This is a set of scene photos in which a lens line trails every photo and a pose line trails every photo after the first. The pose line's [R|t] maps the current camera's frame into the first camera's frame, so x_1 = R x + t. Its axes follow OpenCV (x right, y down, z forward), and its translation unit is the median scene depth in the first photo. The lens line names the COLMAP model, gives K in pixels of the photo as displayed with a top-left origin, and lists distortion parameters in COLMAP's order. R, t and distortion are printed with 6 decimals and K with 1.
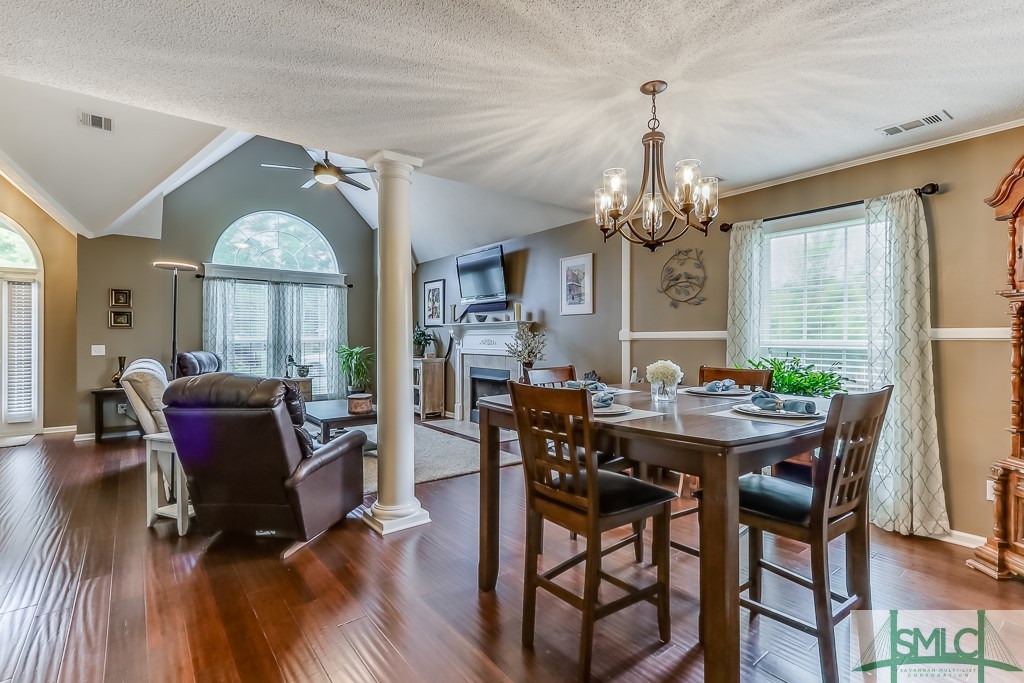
lens RADIAL K [[484.3, 0, 512.3], [0, 484.3, 338.3], [0, 0, 1]] dist [0.008544, 0.000039]
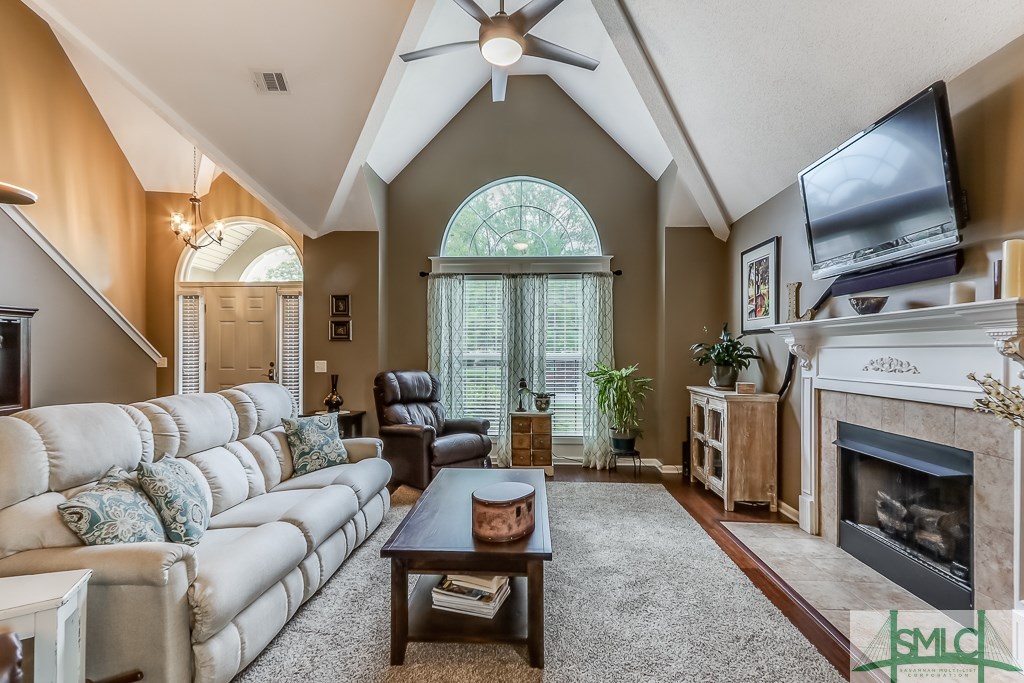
lens RADIAL K [[484.3, 0, 511.4], [0, 484.3, 351.0], [0, 0, 1]] dist [0.008544, 0.000039]
pose [[0.761836, 0.000801, -0.647770, -0.025780], [-0.003398, 0.999990, -0.002761, -0.001350], [0.647761, 0.004304, 0.761831, 0.451720]]
